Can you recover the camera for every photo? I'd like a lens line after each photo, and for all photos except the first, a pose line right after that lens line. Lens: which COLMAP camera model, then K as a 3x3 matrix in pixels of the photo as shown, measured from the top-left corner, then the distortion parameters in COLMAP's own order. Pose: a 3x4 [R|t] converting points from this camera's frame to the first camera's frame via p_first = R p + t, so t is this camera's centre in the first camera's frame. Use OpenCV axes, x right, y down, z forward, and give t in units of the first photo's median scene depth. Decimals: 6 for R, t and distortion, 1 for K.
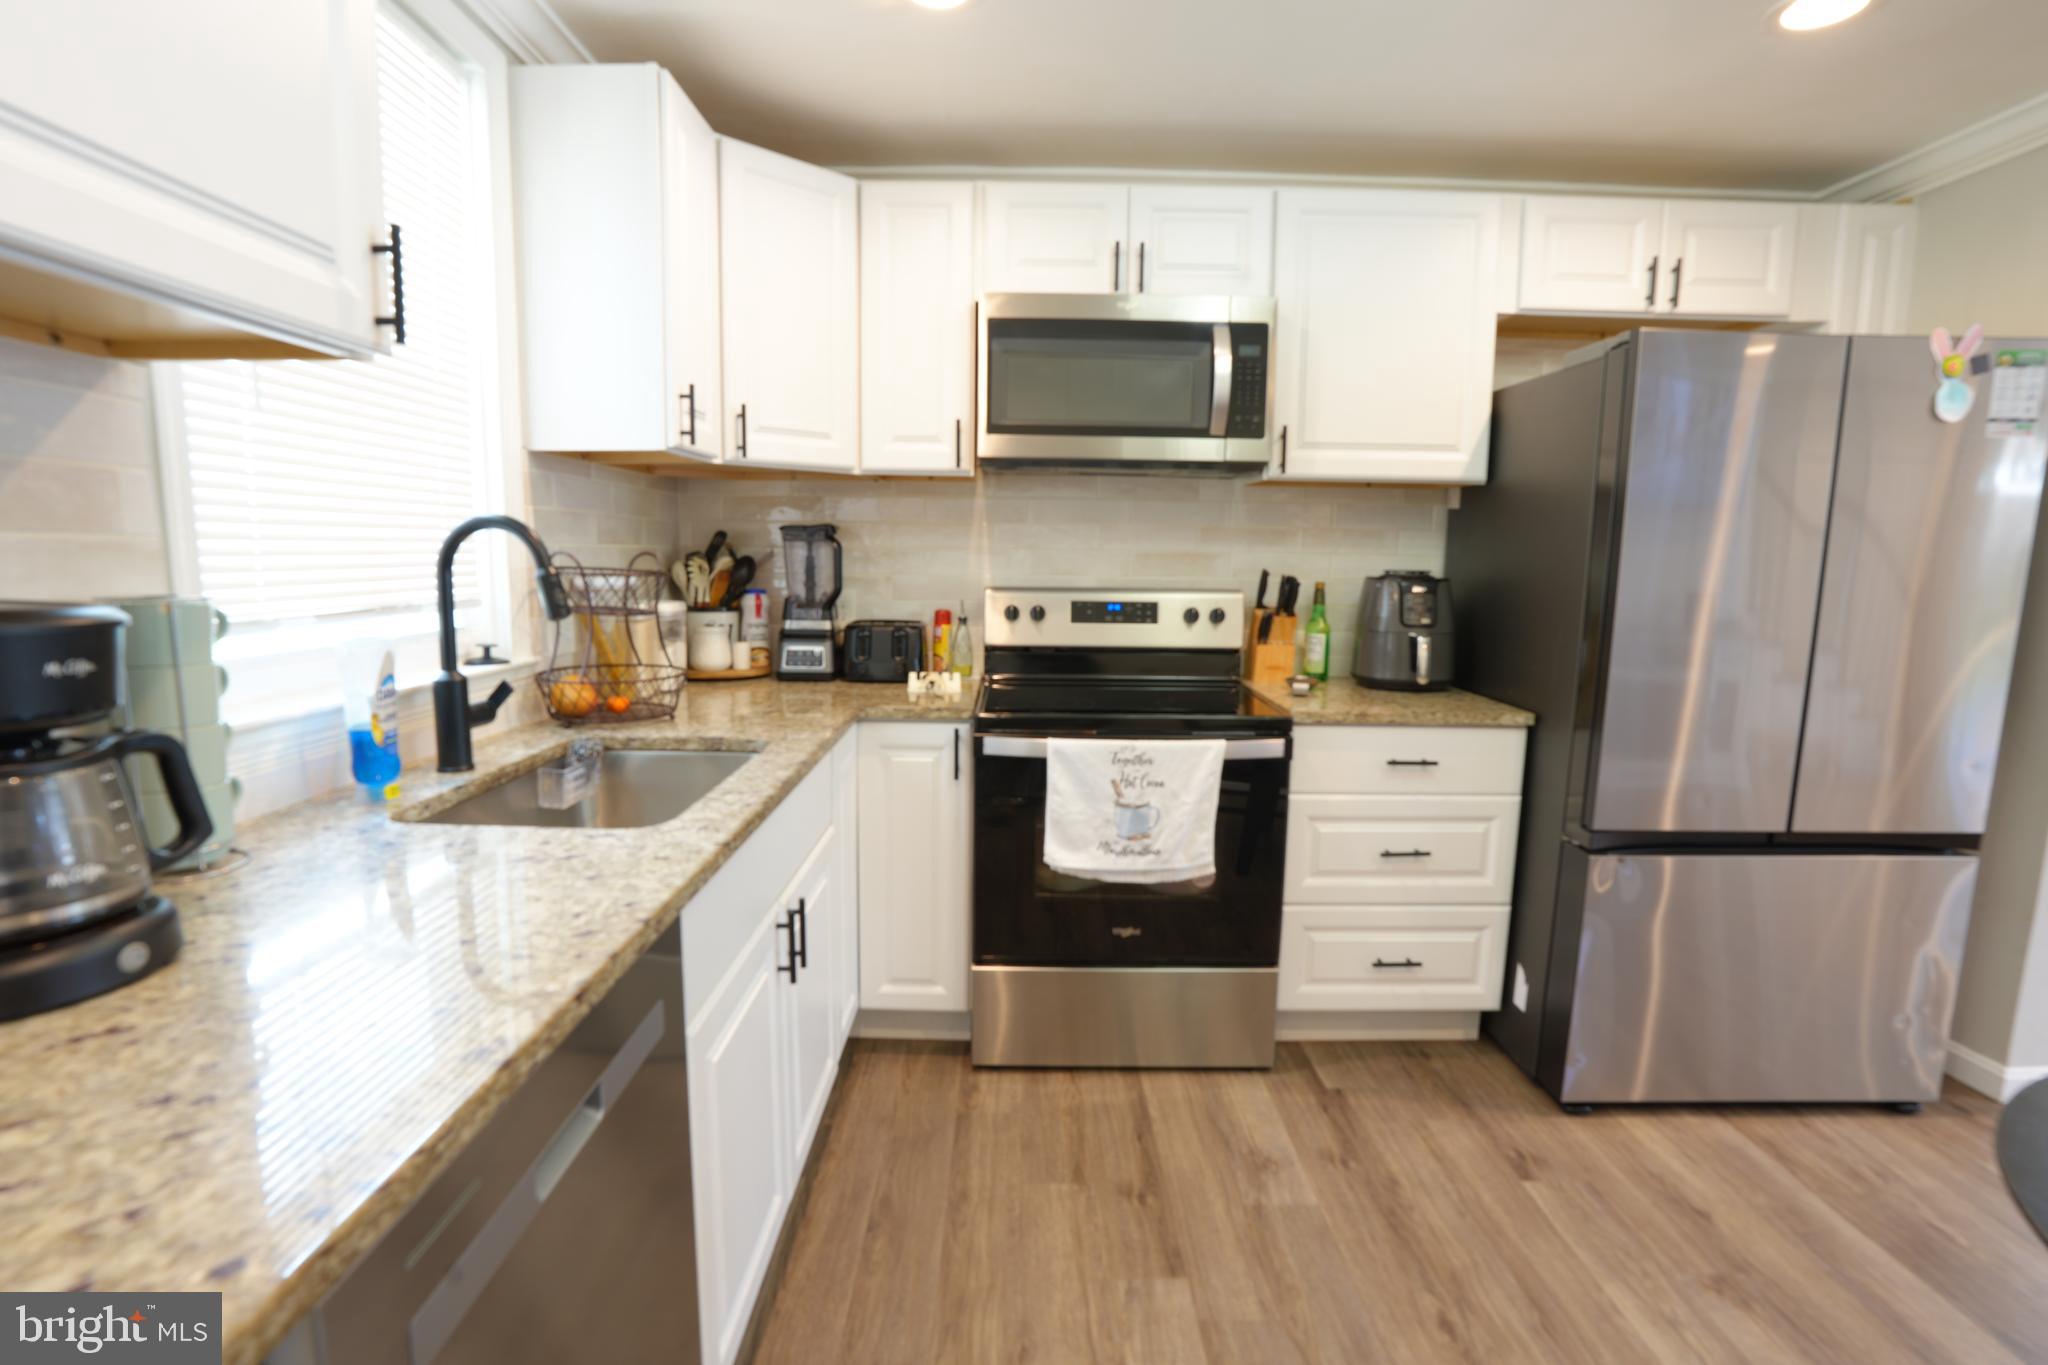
lens RADIAL K [[943.3, 0, 1018.6], [0, 943.3, 677.7], [0, 0, 1]] dist [-0.072336, 0.027381]
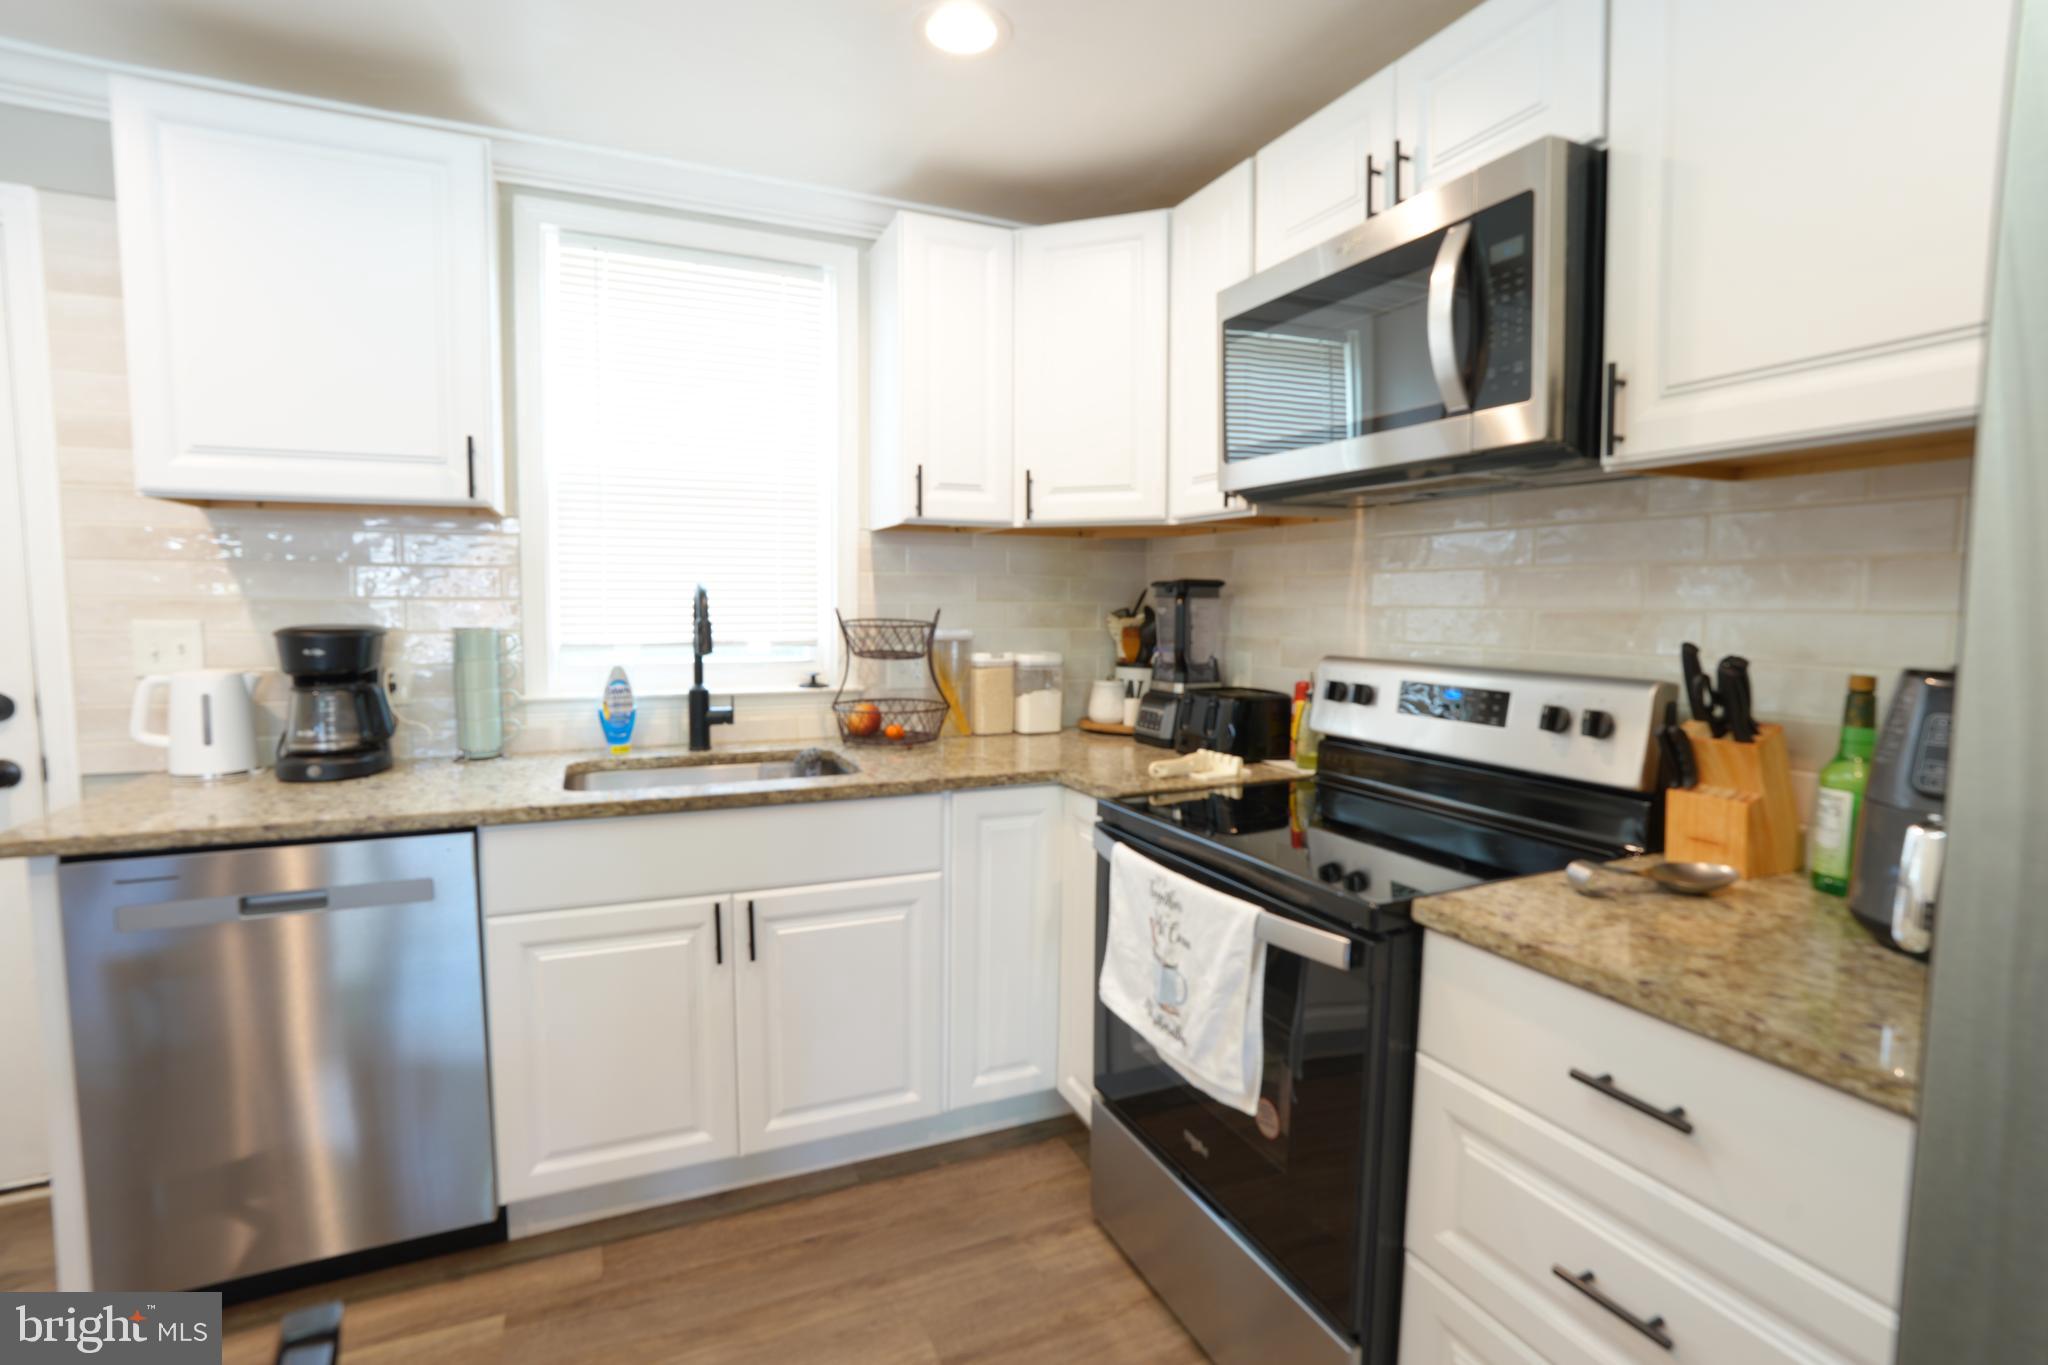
lens RADIAL K [[943.3, 0, 1018.6], [0, 943.3, 677.7], [0, 0, 1]] dist [-0.072336, 0.027381]
pose [[0.409379, 0.063144, -0.910177, 0.671825], [-0.122565, 0.992366, 0.013719, -0.070078], [0.904094, 0.105940, 0.413993, 0.554974]]
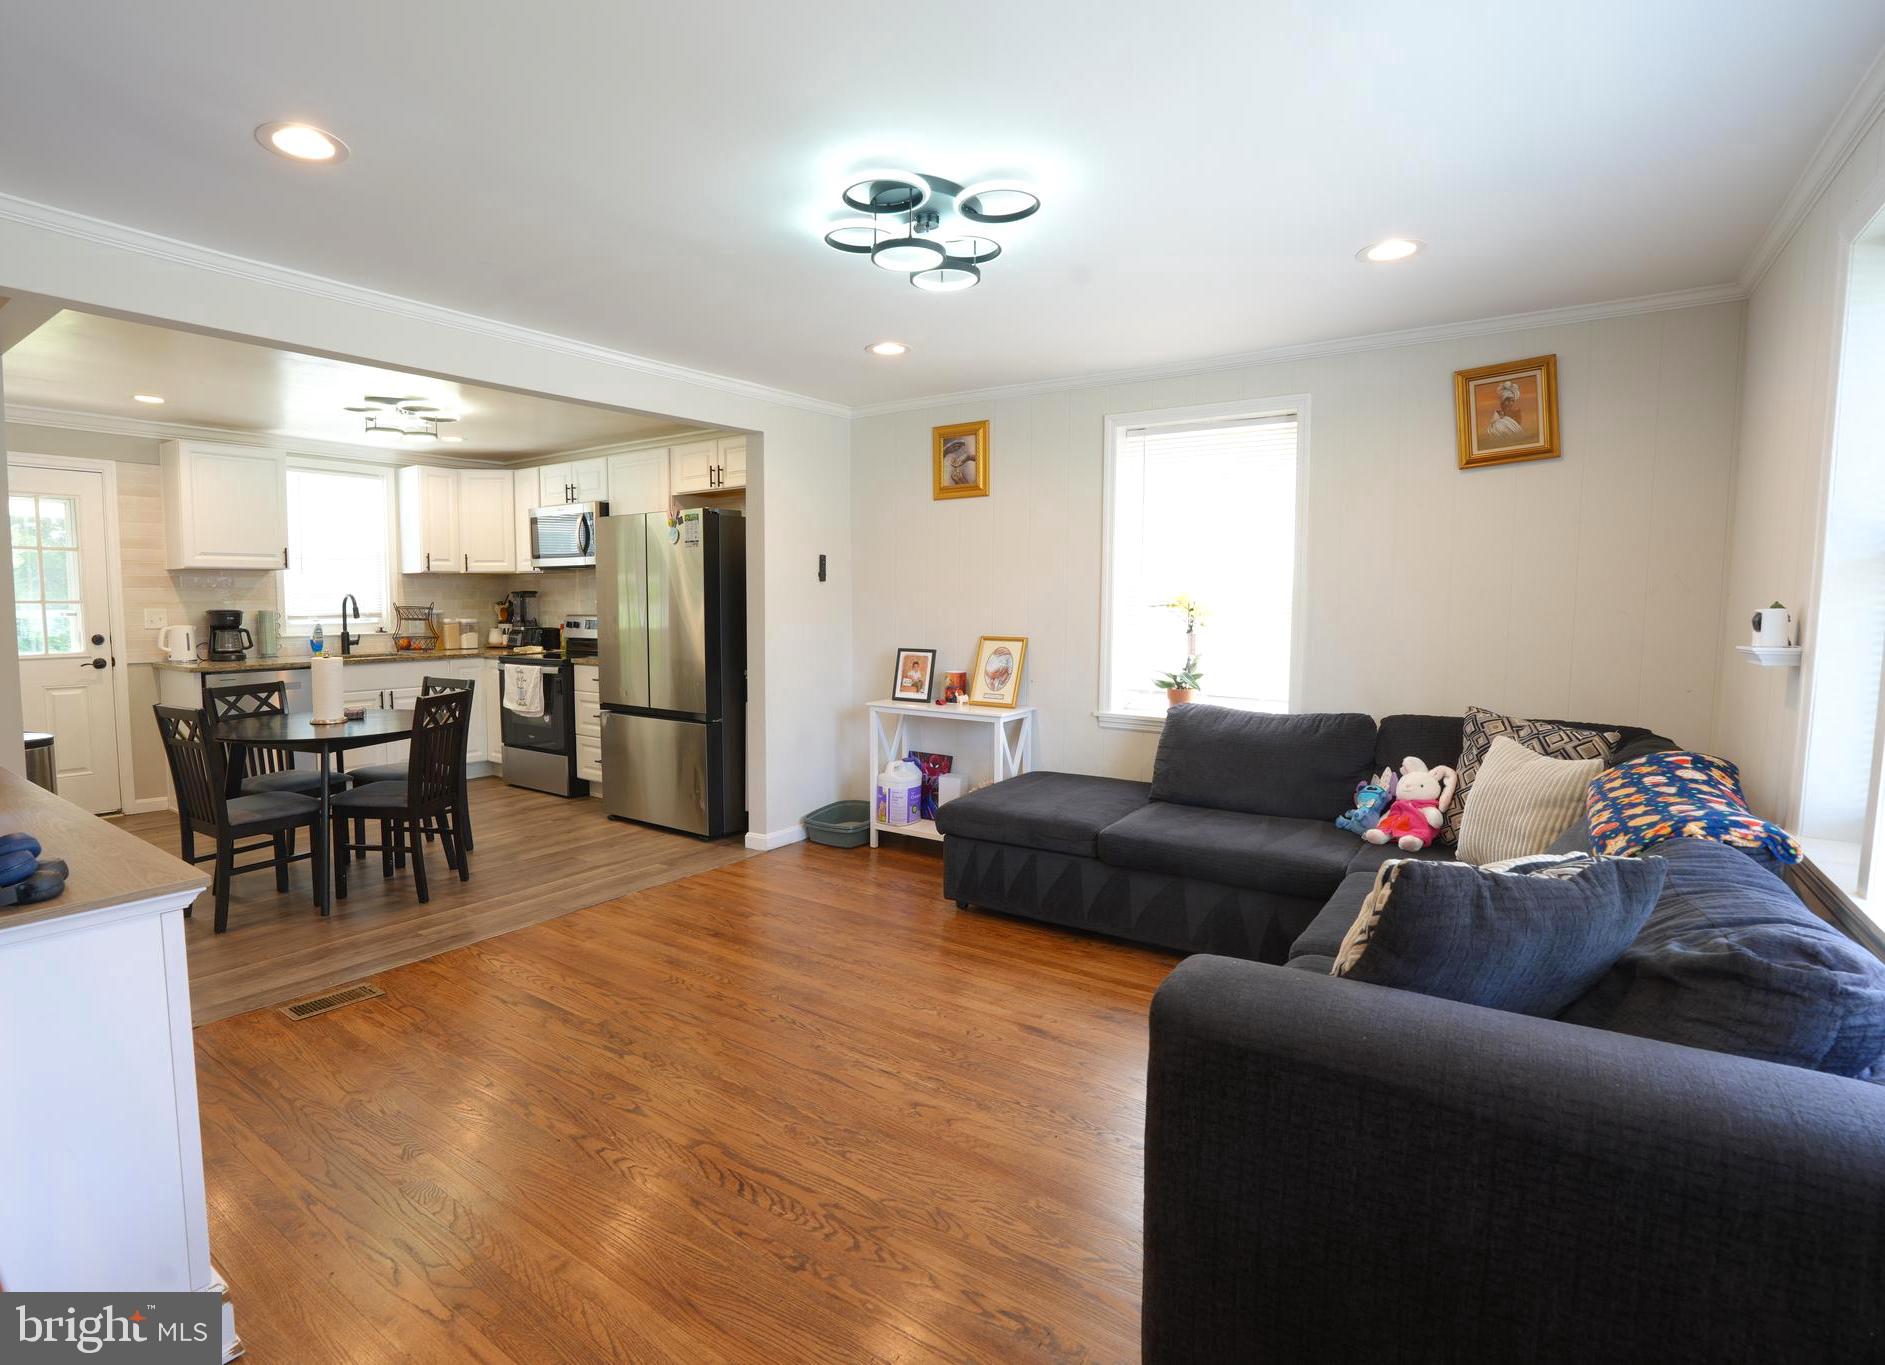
lens RADIAL K [[944.5, 0, 850.9], [0, 944.5, 677.0], [0, 0, 1]] dist [-0.052613, 0.000439]
pose [[0.793744, 0.040749, -0.606885, 2.548444], [-0.072263, 0.997005, -0.027569, 0.103100], [0.603944, 0.065738, 0.794311, -0.649728]]
